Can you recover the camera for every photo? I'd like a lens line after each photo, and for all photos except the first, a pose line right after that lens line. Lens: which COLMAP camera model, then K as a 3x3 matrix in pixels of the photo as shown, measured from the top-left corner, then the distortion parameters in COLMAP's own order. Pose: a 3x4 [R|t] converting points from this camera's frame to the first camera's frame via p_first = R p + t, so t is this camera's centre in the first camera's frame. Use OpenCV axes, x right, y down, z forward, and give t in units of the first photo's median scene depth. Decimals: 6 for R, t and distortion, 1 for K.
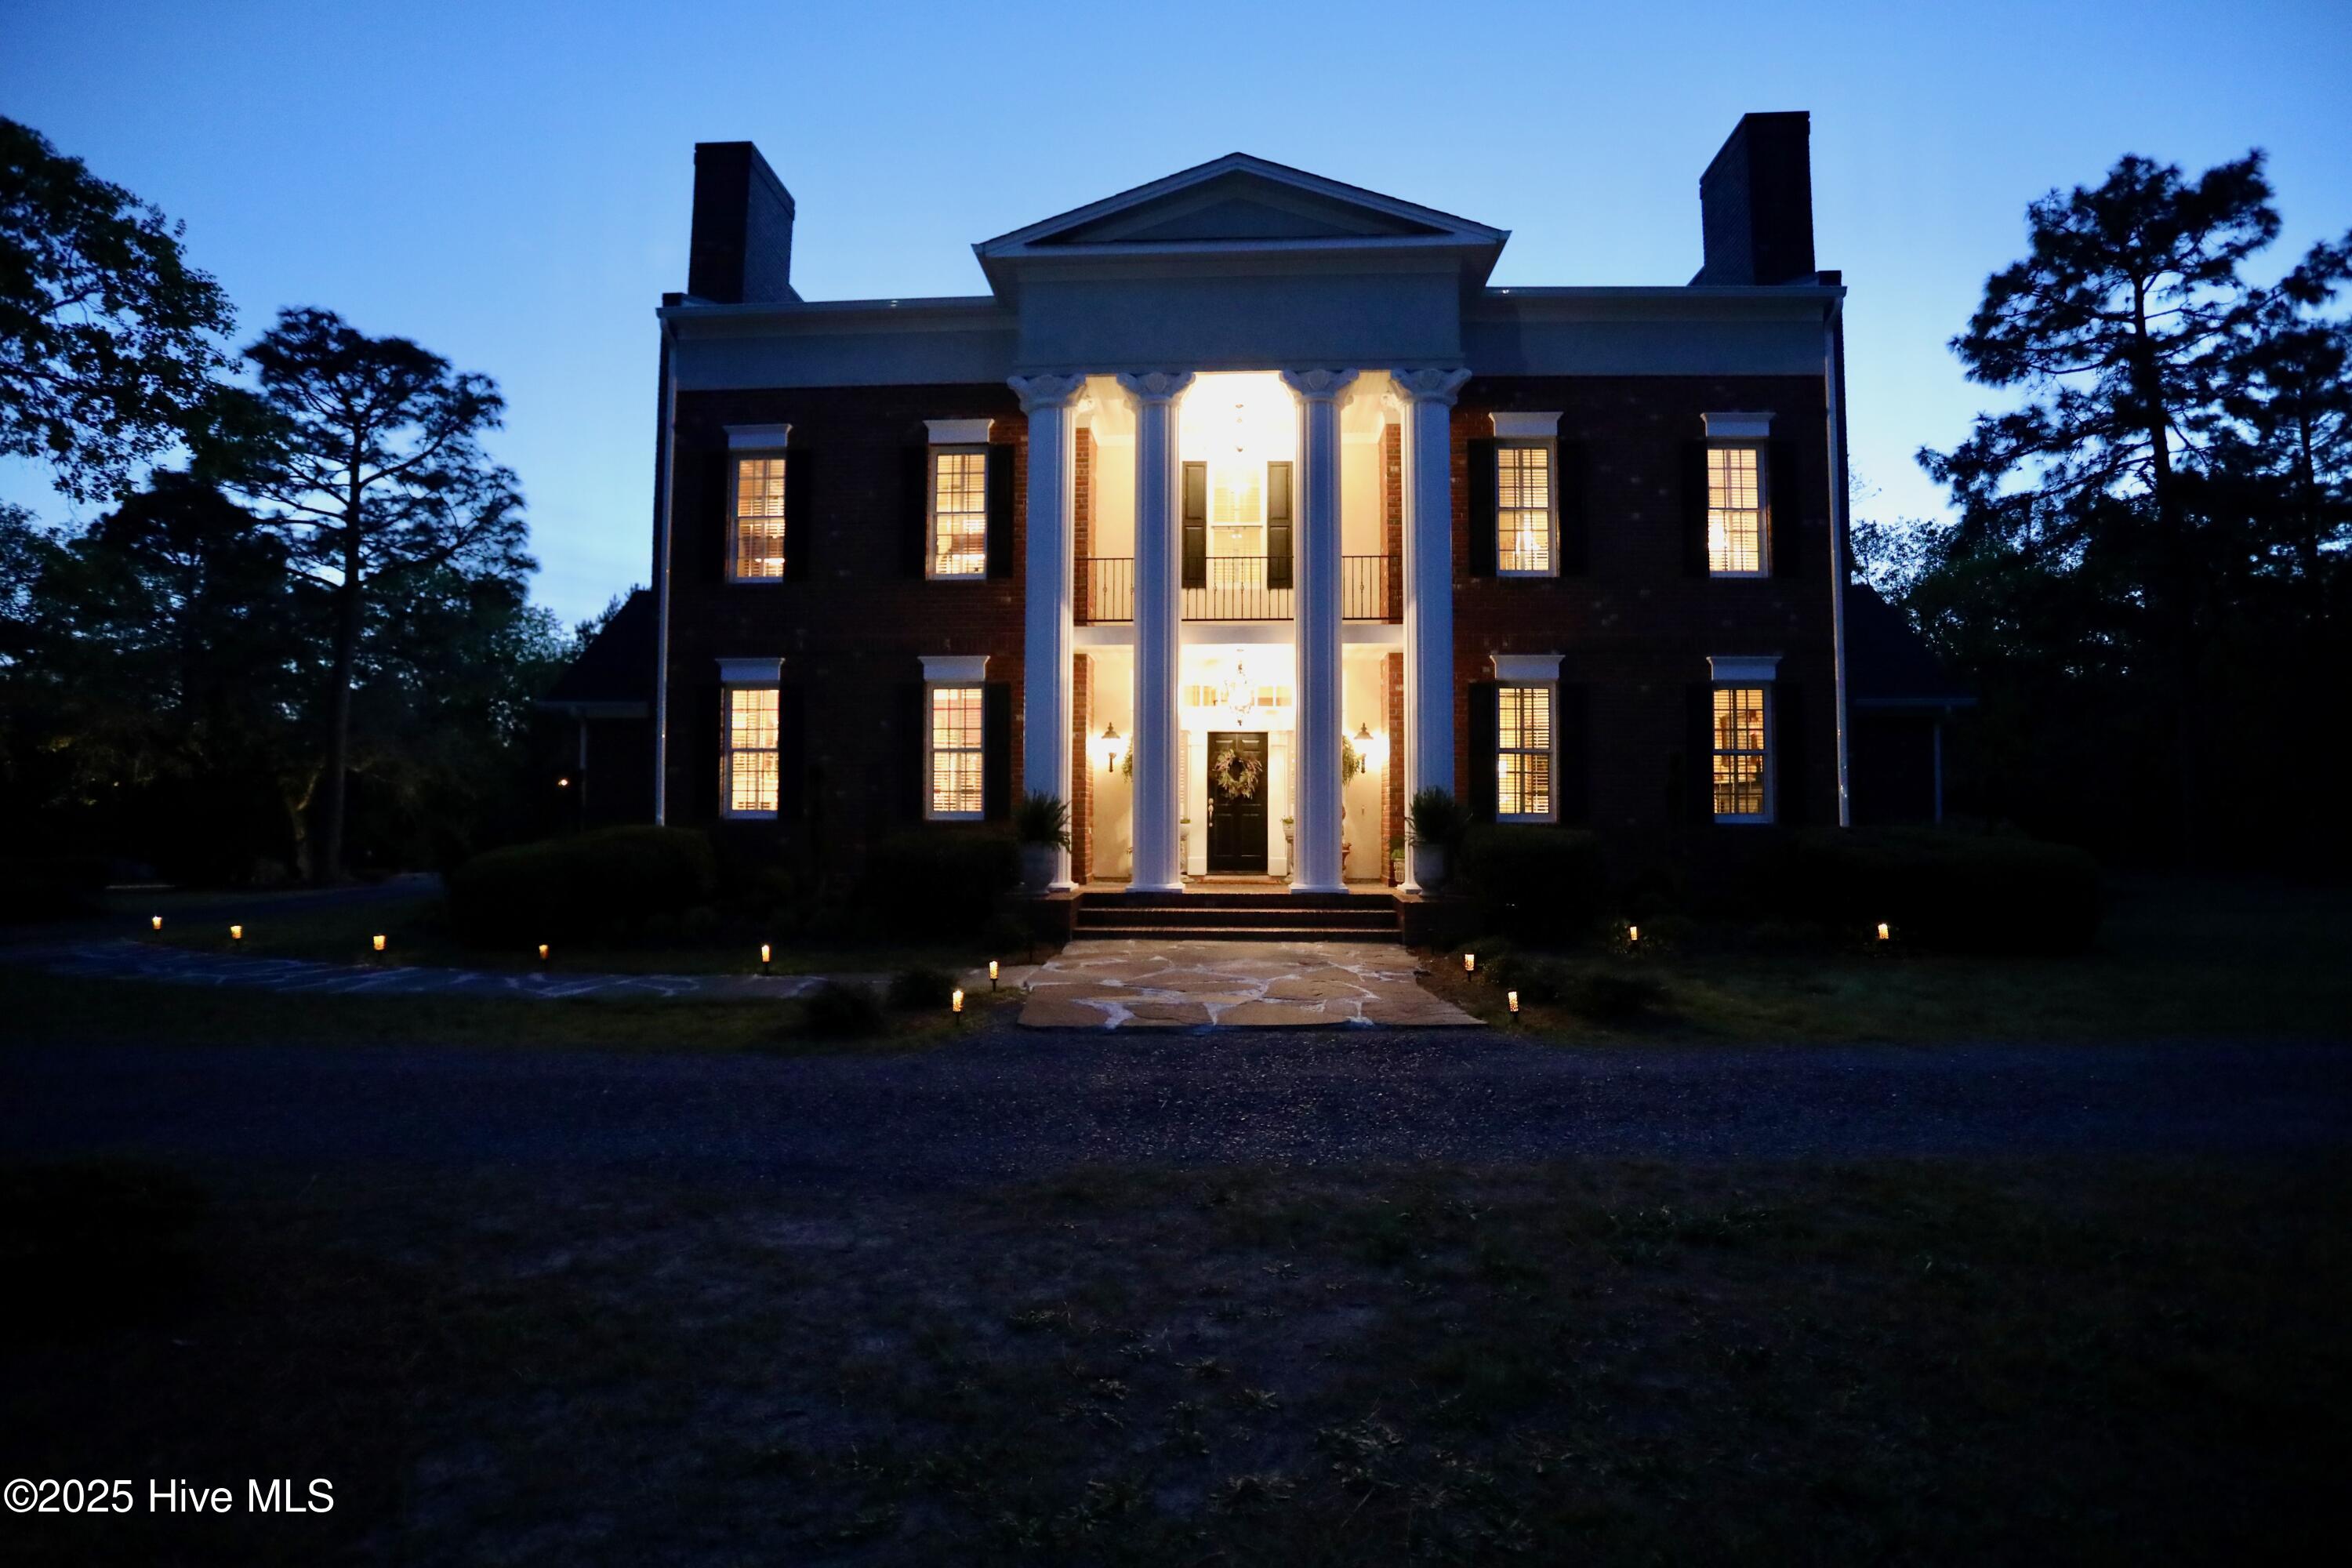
lens RADIAL K [[1134.4, 0, 1168.8], [0, 1134.4, 769.8], [0, 0, 1]] dist [-0.070349, 0.027422]
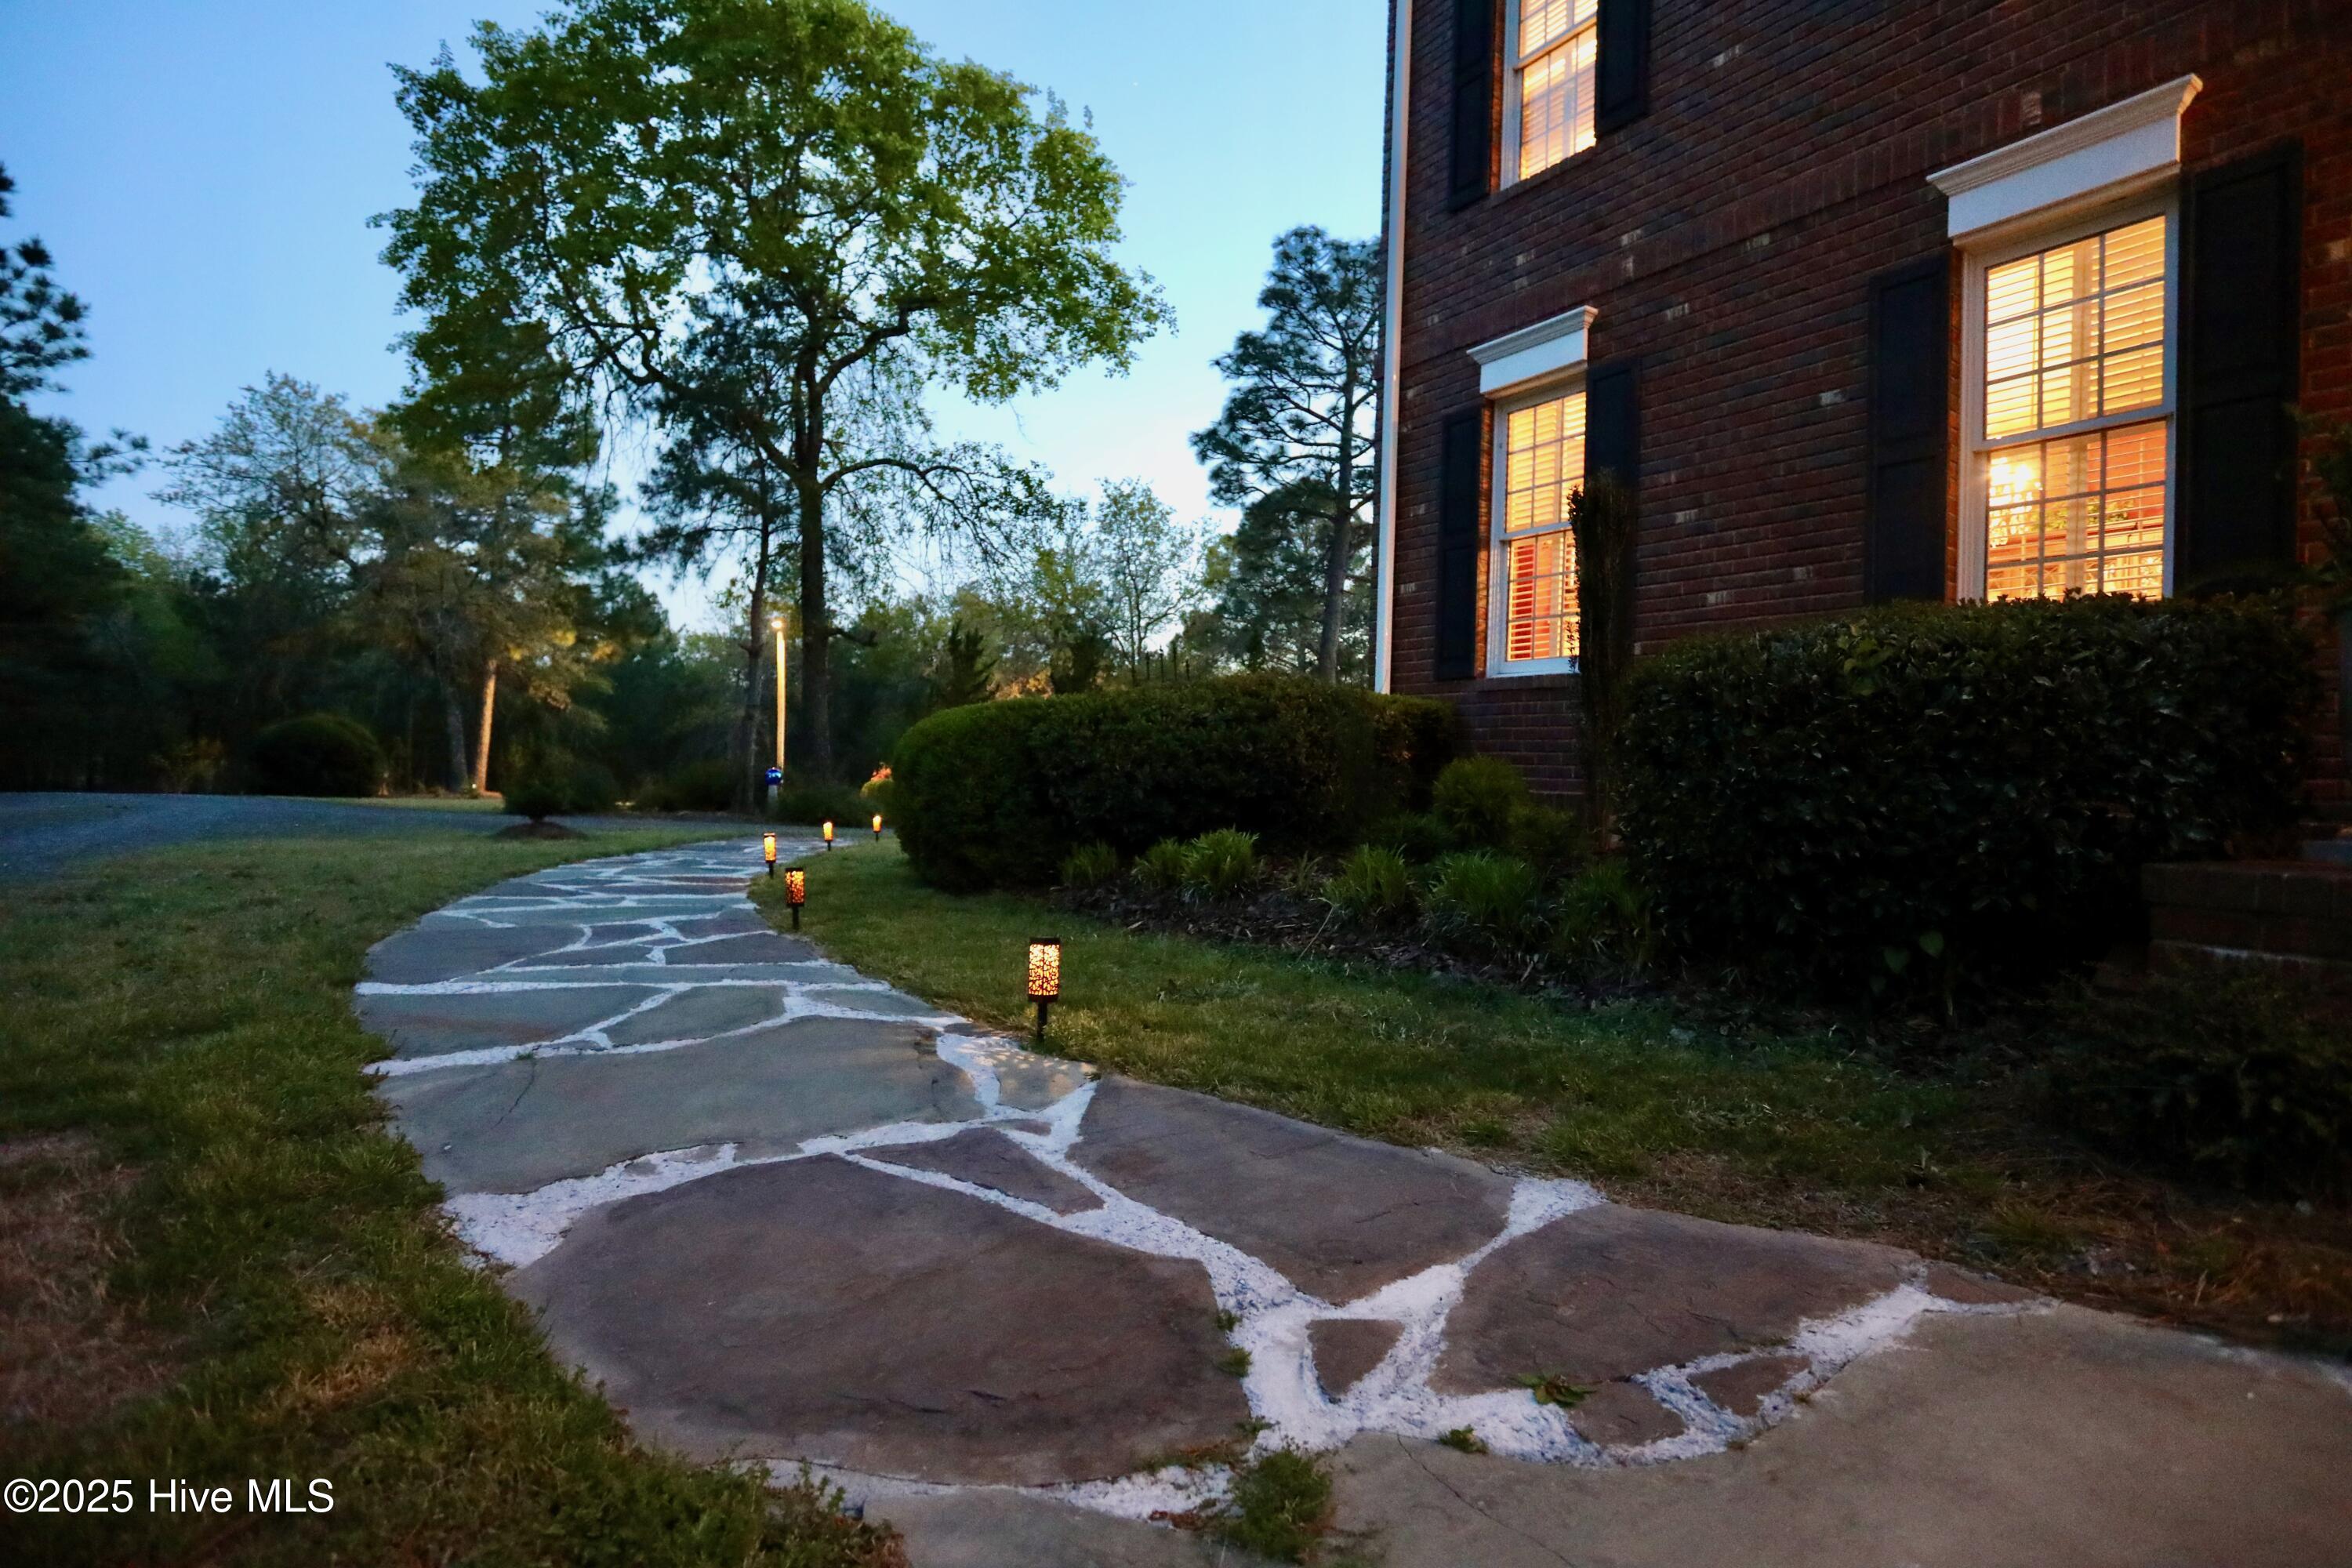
lens RADIAL K [[1134.4, 0, 1168.8], [0, 1134.4, 769.8], [0, 0, 1]] dist [-0.070349, 0.027422]
pose [[0.585368, 0.018324, -0.810561, -0.043303], [-0.012848, 0.999829, 0.013324, 0.040864], [0.810666, 0.002615, 0.585503, 0.319134]]
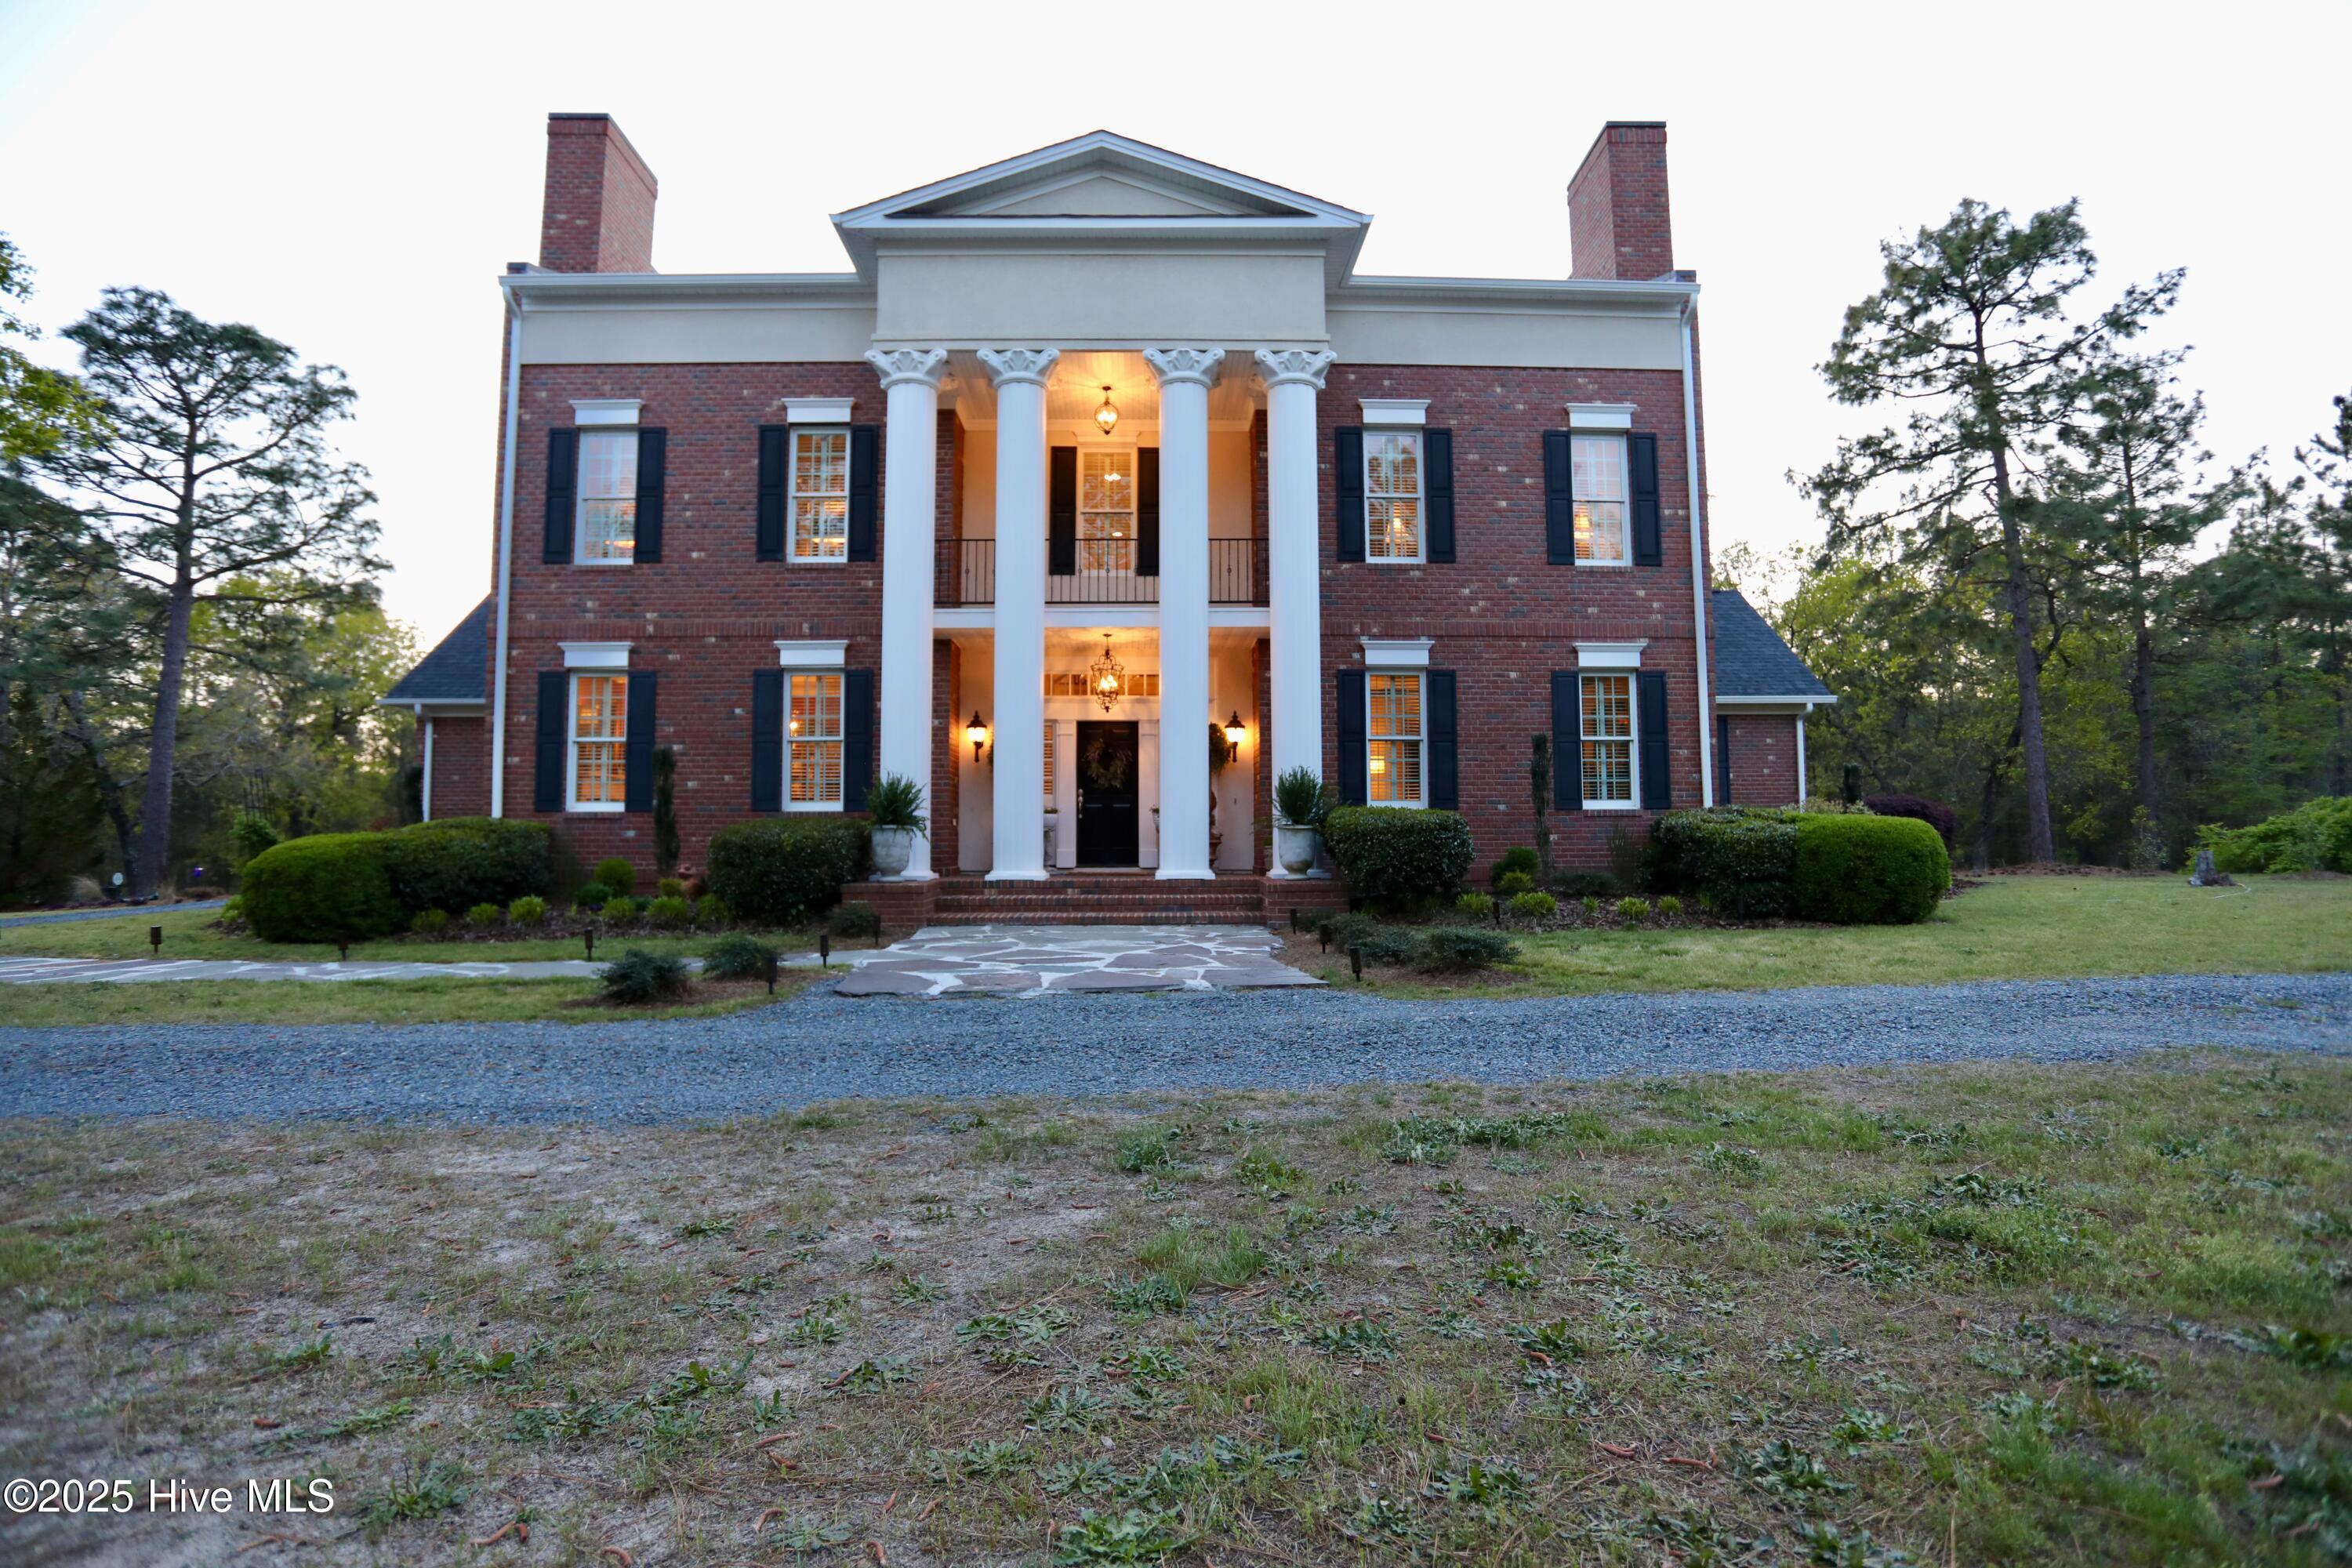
lens RADIAL K [[1134.4, 0, 1168.8], [0, 1134.4, 769.8], [0, 0, 1]] dist [-0.070349, 0.027422]
pose [[0.996729, -0.002569, 0.080772, 0.018278], [0.004502, 0.999708, -0.023759, 0.017233], [-0.080687, 0.024045, 0.996449, 0.011073]]
